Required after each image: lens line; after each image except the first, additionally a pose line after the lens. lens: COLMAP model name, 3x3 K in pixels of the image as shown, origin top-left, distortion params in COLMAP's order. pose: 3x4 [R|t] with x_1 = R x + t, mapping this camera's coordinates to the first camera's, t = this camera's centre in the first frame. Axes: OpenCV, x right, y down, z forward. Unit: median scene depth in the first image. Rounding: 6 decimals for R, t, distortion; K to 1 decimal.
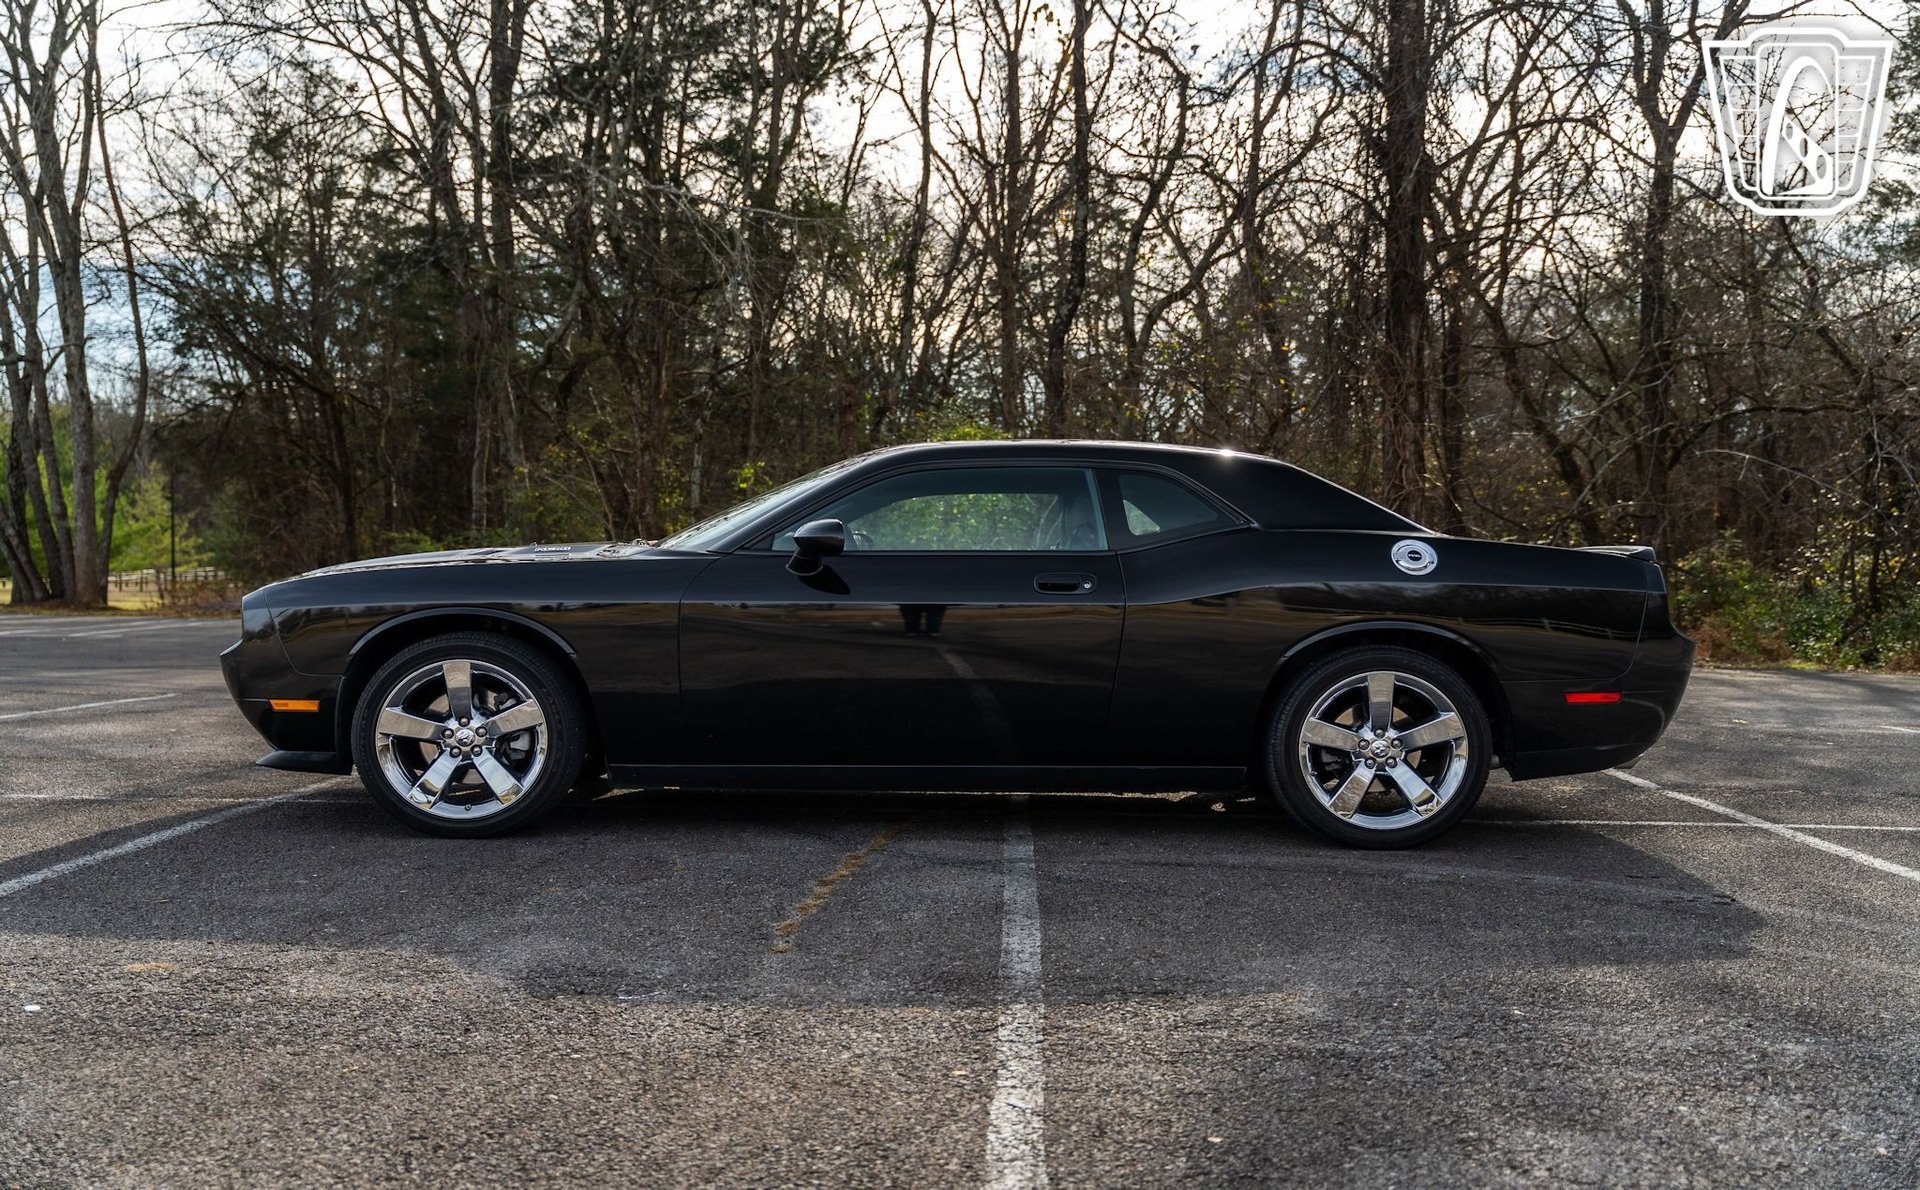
lens RADIAL K [[1865.1, 0, 954.7], [0, 1865.1, 664.4], [0, 0, 1]] dist [-0.003058, 0.013890]
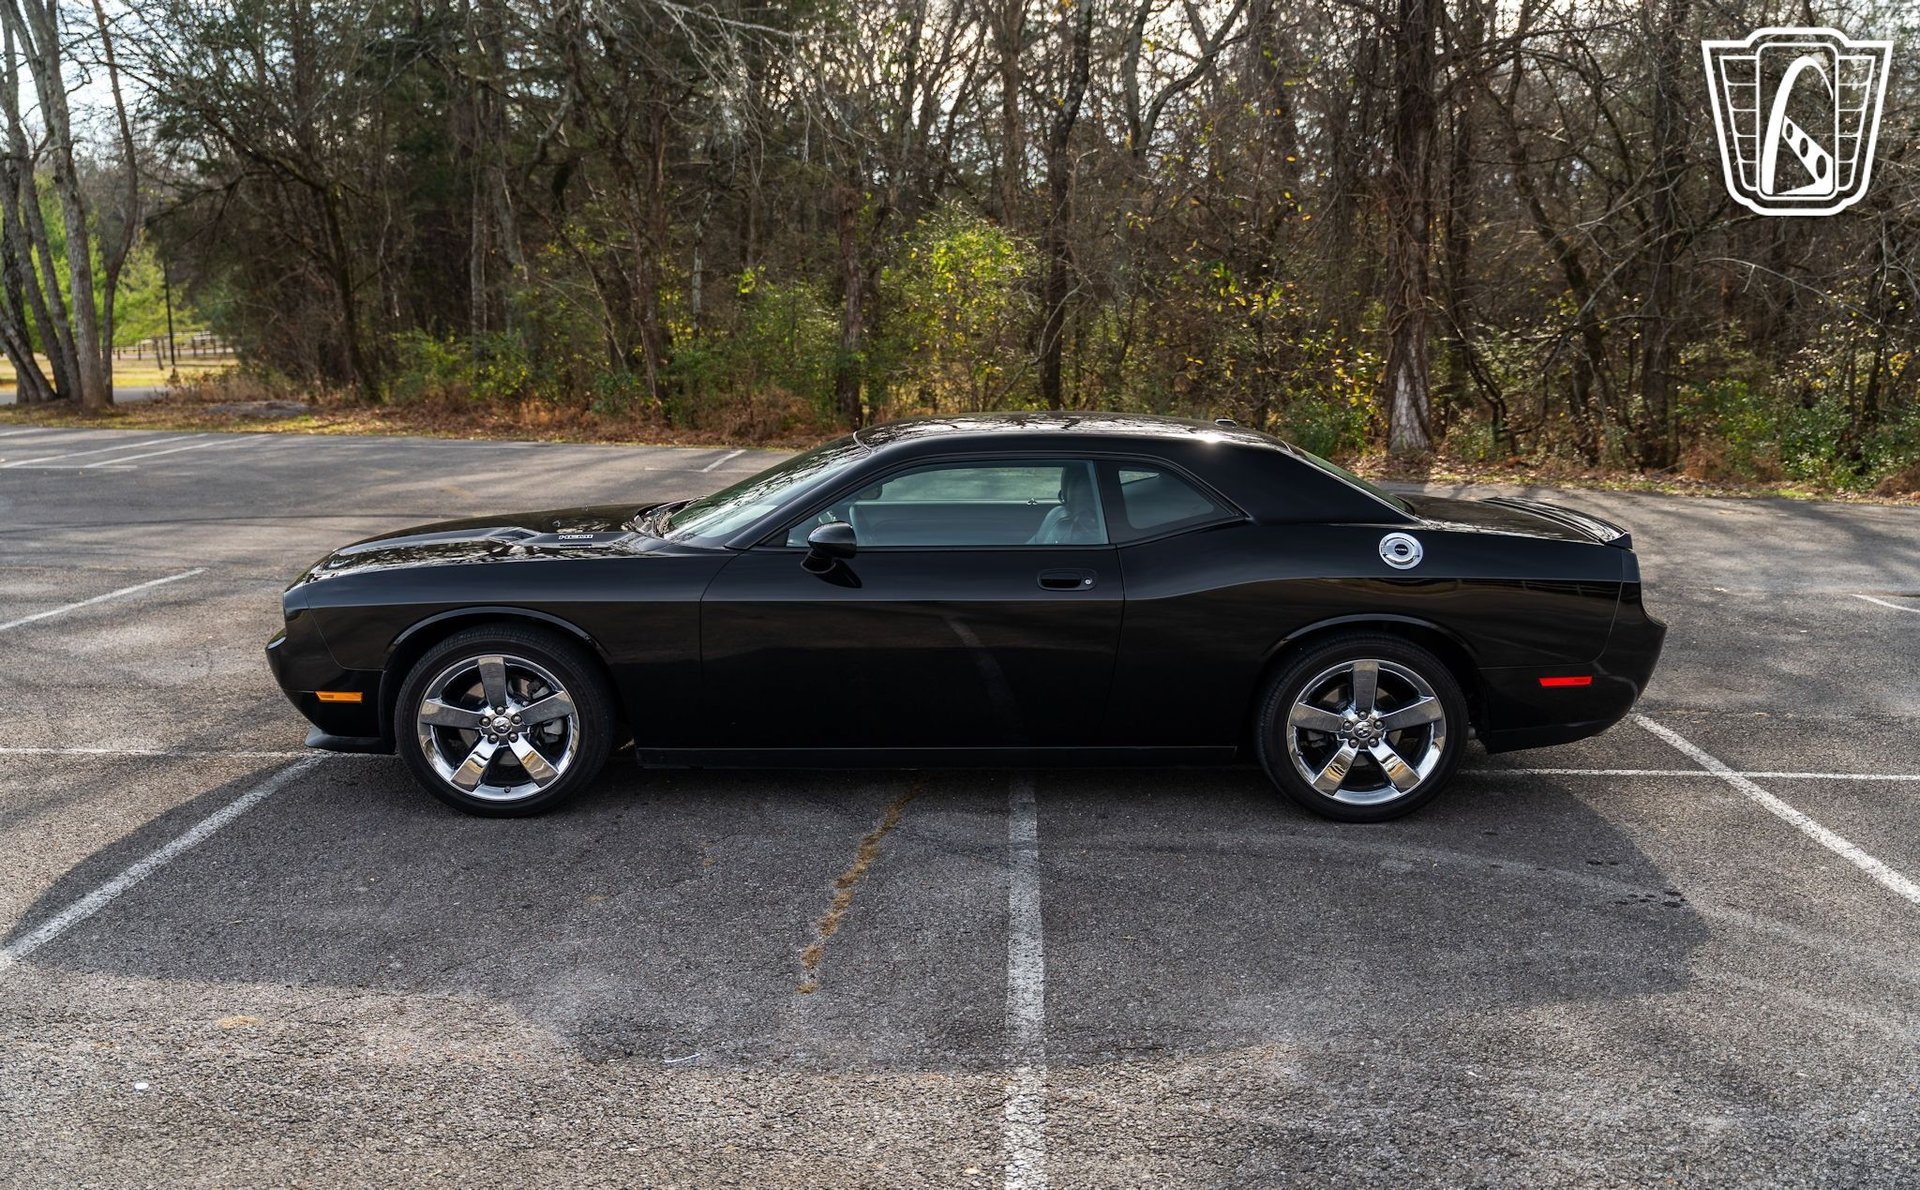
lens RADIAL K [[1865.1, 0, 954.7], [0, 1865.1, 664.4], [0, 0, 1]] dist [-0.003058, 0.013890]
pose [[0.999983, -0.005692, -0.001460, -0.002029], [0.005850, 0.987673, 0.156422, -0.119323], [0.000551, -0.156427, 0.987689, -0.032478]]
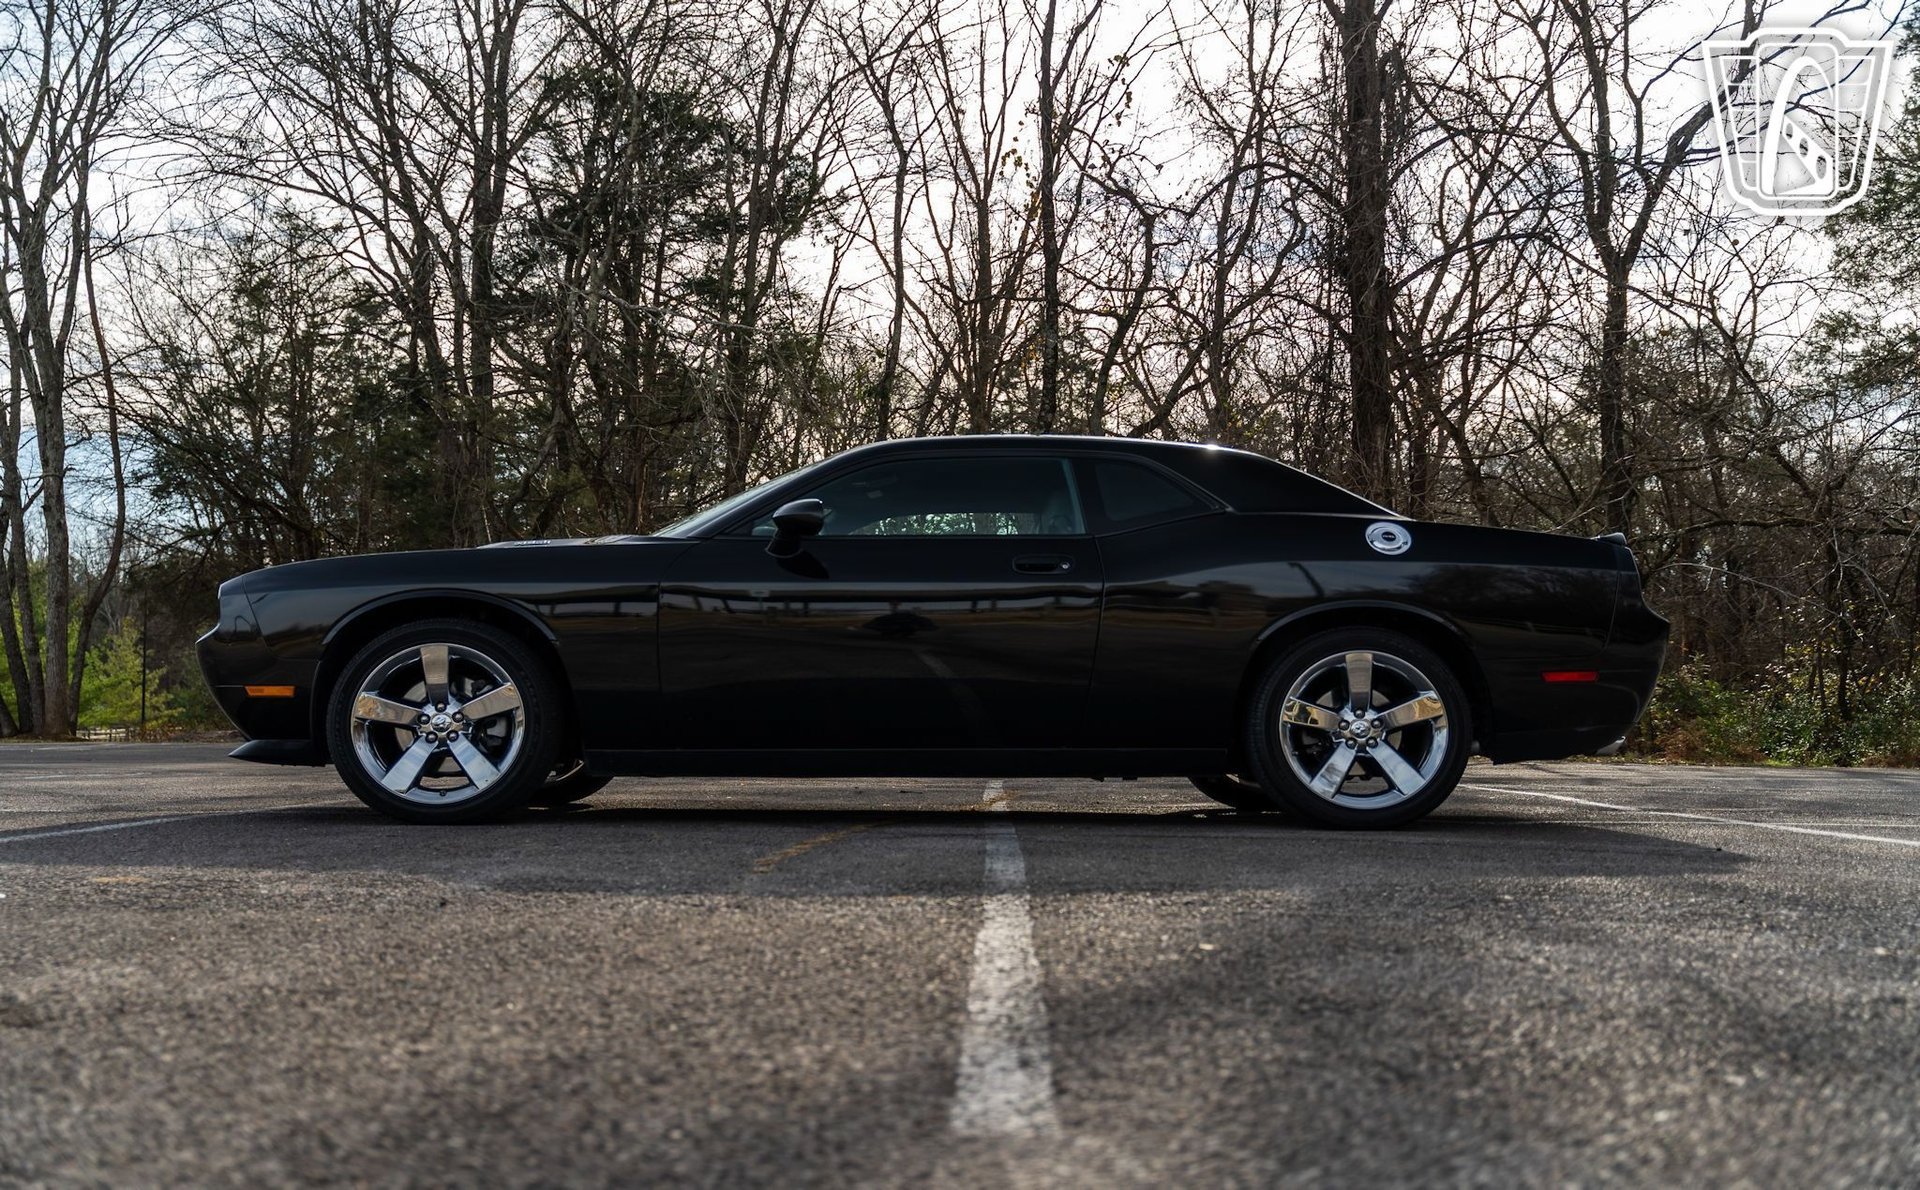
lens RADIAL K [[1864.7, 0, 953.6], [0, 1864.7, 665.0], [0, 0, 1]] dist [0.010075, -0.004160]
pose [[0.999879, -0.006384, 0.014201, -0.002821], [0.007818, 0.994613, -0.103364, 0.084750], [-0.013465, 0.103463, 0.994542, 0.003934]]
